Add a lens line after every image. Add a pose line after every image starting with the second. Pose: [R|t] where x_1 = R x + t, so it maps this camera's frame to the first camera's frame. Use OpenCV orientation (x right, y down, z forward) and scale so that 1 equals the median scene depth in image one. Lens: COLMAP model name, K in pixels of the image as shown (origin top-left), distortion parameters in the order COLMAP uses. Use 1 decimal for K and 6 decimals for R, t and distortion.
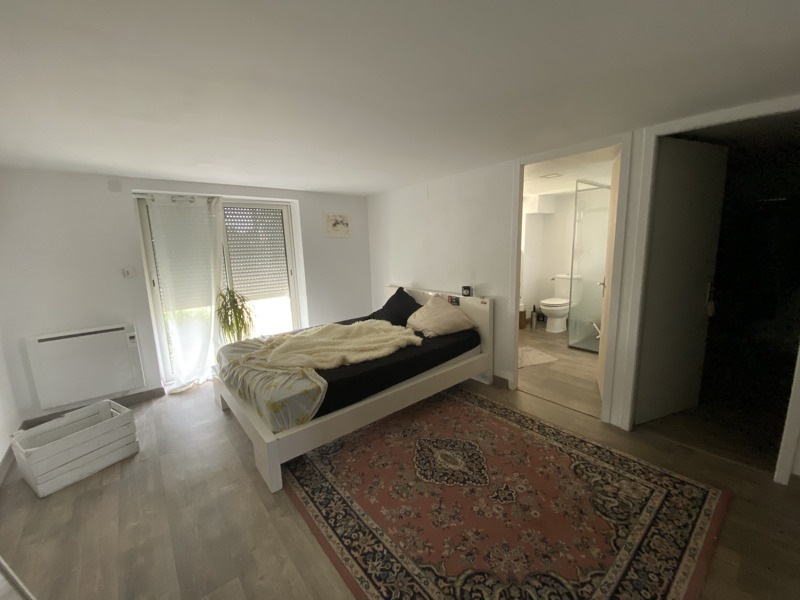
lens RADIAL K [[326.2, 0, 400.0], [0, 326.2, 300.0], [0, 0, 1]] dist [0.015090, -0.018051]
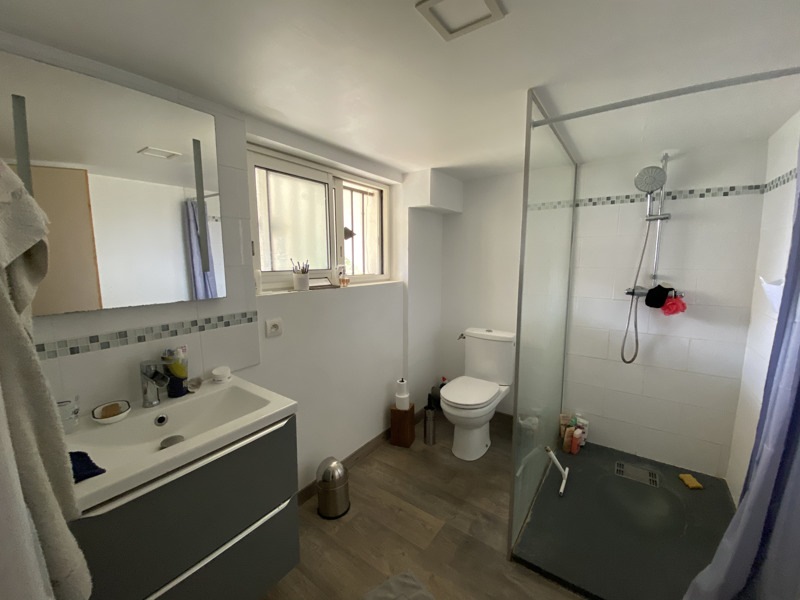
lens RADIAL K [[326.2, 0, 400.0], [0, 326.2, 300.0], [0, 0, 1]] dist [0.015090, -0.018051]
pose [[0.963327, -0.004169, 0.268298, 0.248813], [0.015615, 0.999056, -0.040540, -0.112140], [-0.267876, 0.043242, 0.962483, 0.557684]]
